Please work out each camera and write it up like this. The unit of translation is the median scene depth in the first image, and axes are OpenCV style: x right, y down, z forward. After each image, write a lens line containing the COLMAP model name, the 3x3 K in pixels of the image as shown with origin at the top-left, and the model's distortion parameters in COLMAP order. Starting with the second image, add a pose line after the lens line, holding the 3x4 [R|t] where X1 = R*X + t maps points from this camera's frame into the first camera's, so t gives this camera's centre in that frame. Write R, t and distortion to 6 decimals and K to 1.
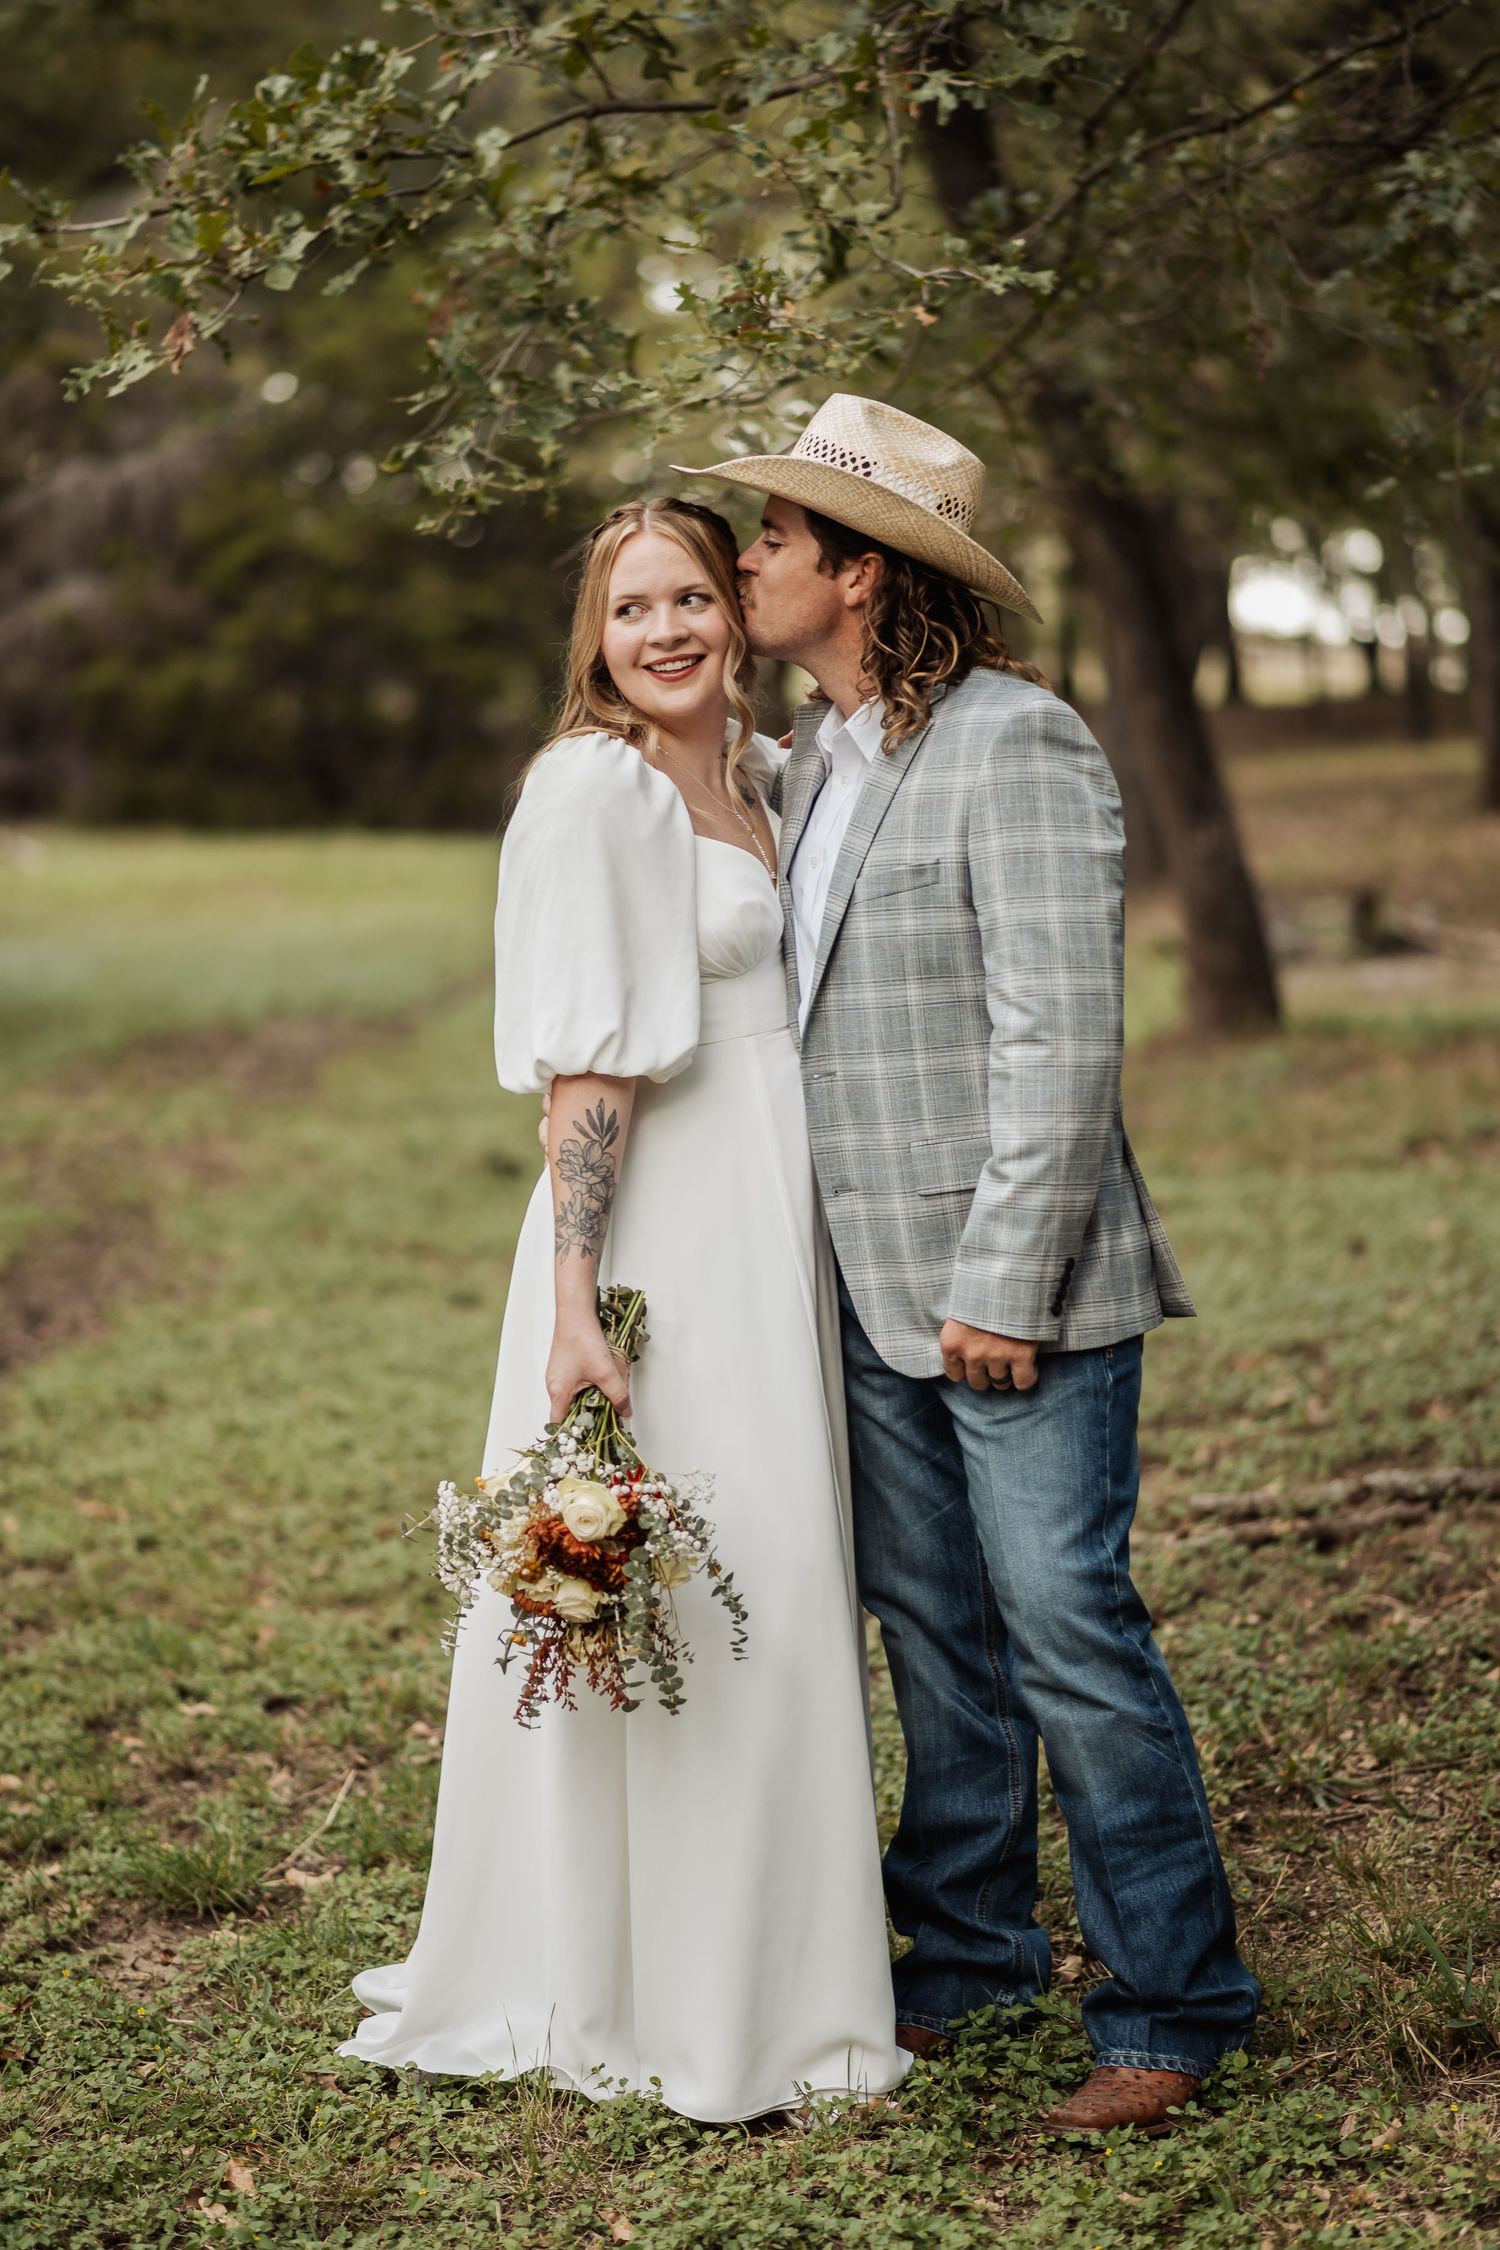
lens RADIAL K [[5512.8, 0, 723.8], [0, 5512.8, 1156.0], [0, 0, 1]] dist [-0.001820, 0.101605]
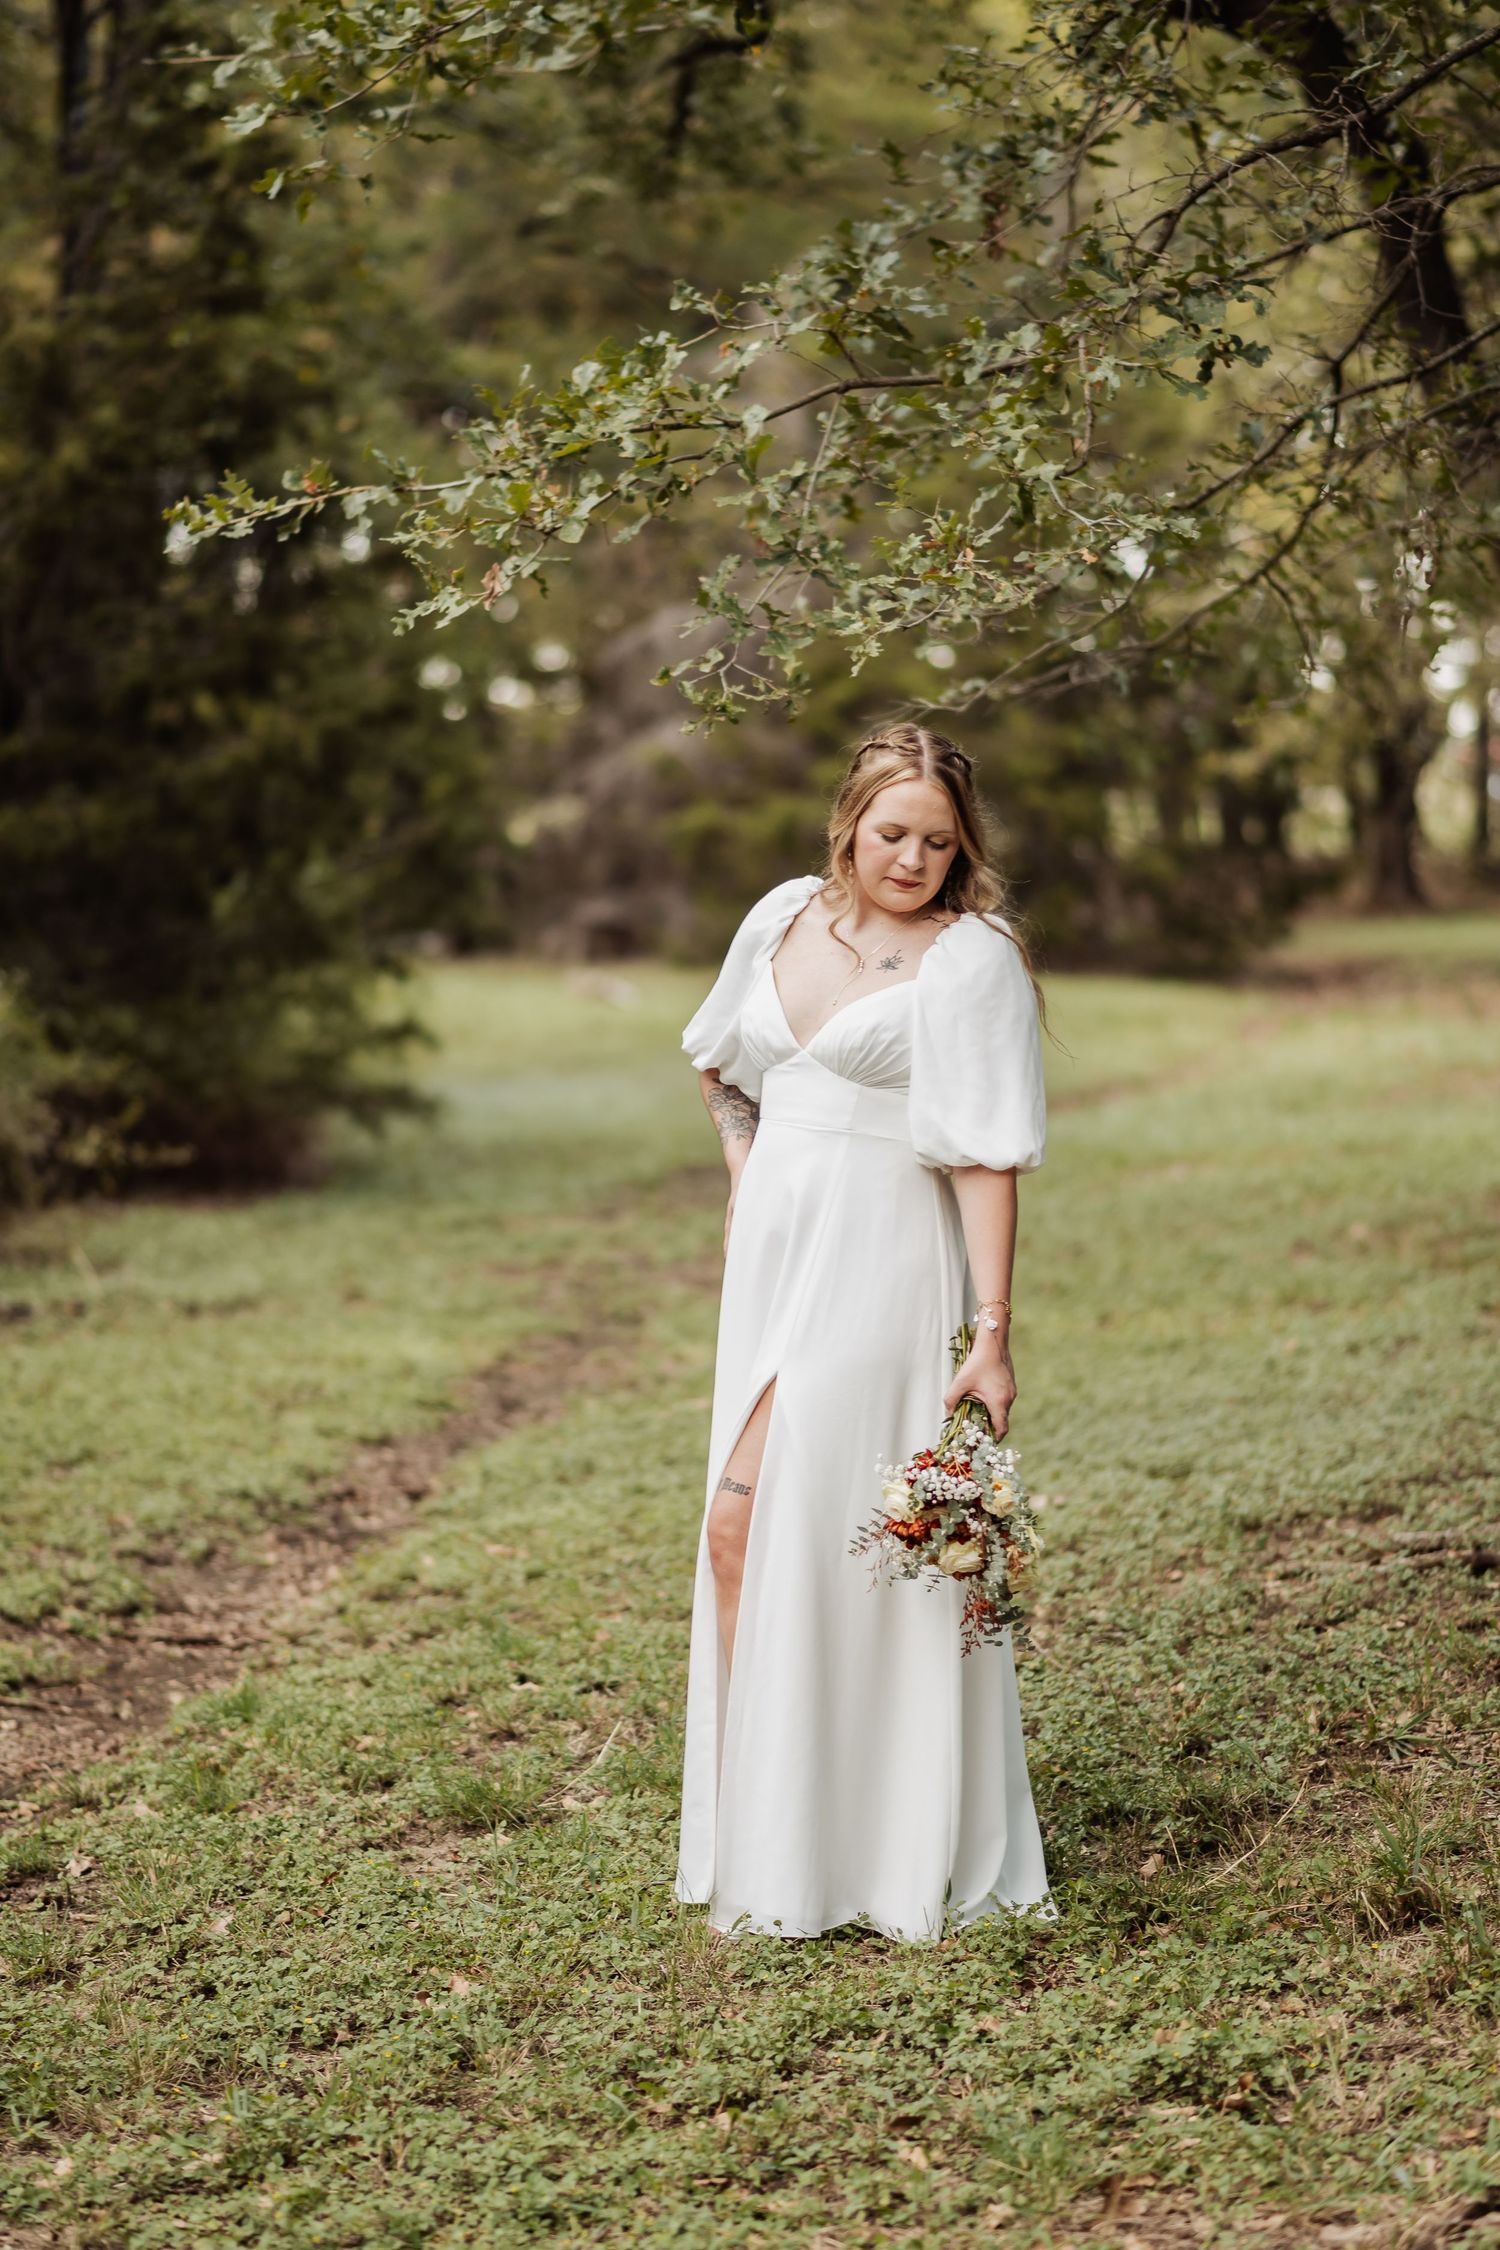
lens RADIAL K [[5812.0, 0, 750.0], [0, 5812.0, 1125.0], [0, 0, 1]] dist [0.061322, 0.012172]
pose [[0.993100, -0.000751, -0.117271, 0.112006], [-0.002972, 0.999497, -0.031570, 0.016932], [0.117236, 0.031701, 0.992598, -0.298392]]
